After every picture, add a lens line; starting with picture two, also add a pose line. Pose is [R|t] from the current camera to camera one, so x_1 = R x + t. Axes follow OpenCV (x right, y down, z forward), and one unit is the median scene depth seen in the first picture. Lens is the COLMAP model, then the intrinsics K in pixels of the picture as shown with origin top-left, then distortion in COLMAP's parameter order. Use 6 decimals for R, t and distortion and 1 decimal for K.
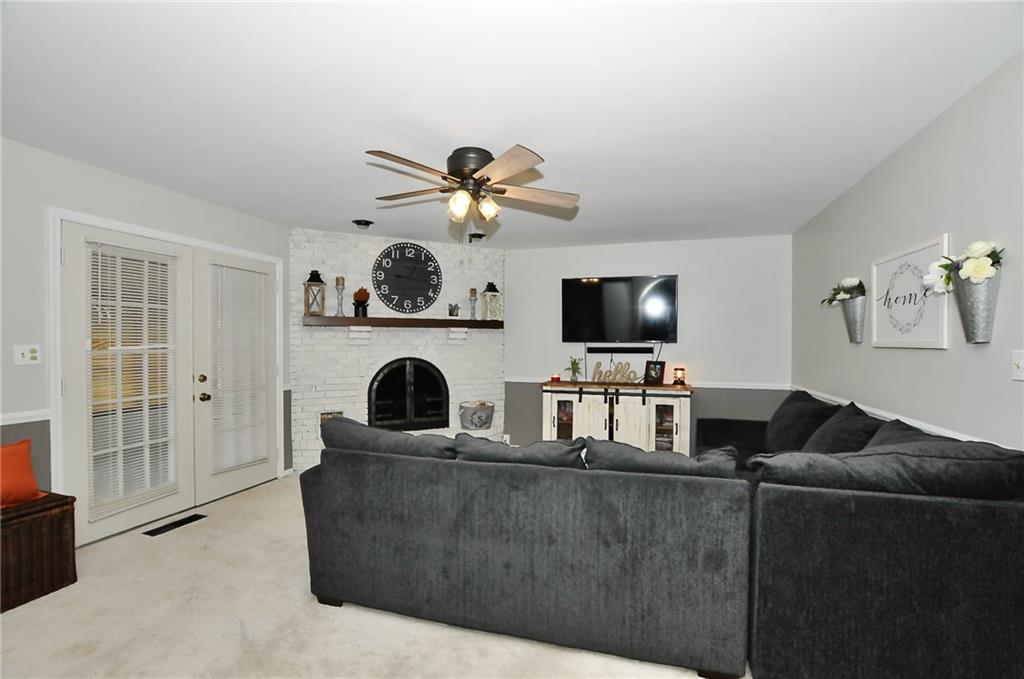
lens RADIAL K [[453.5, 0, 509.8], [0, 453.5, 343.1], [0, 0, 1]] dist [-0.022151, 0.002566]
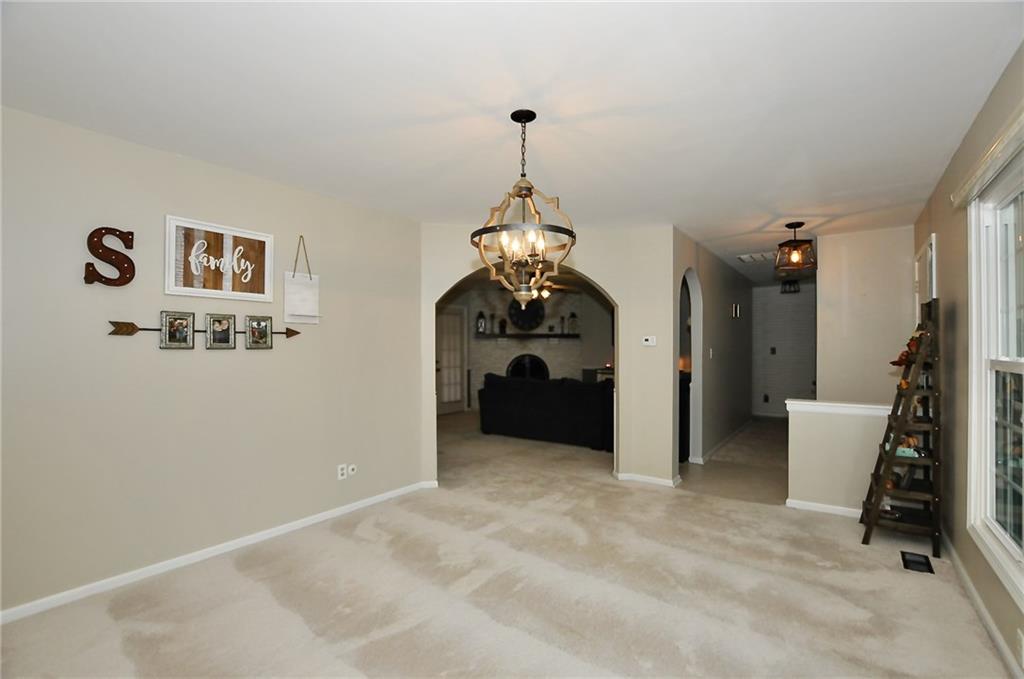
lens RADIAL K [[453.5, 0, 512.4], [0, 453.5, 342.8], [0, 0, 1]] dist [-0.022151, 0.002566]
pose [[0.950726, -0.007337, -0.309946, 0.309193], [0.003155, 0.999897, -0.013993, 0.009381], [0.310016, 0.012325, 0.950651, -0.826371]]
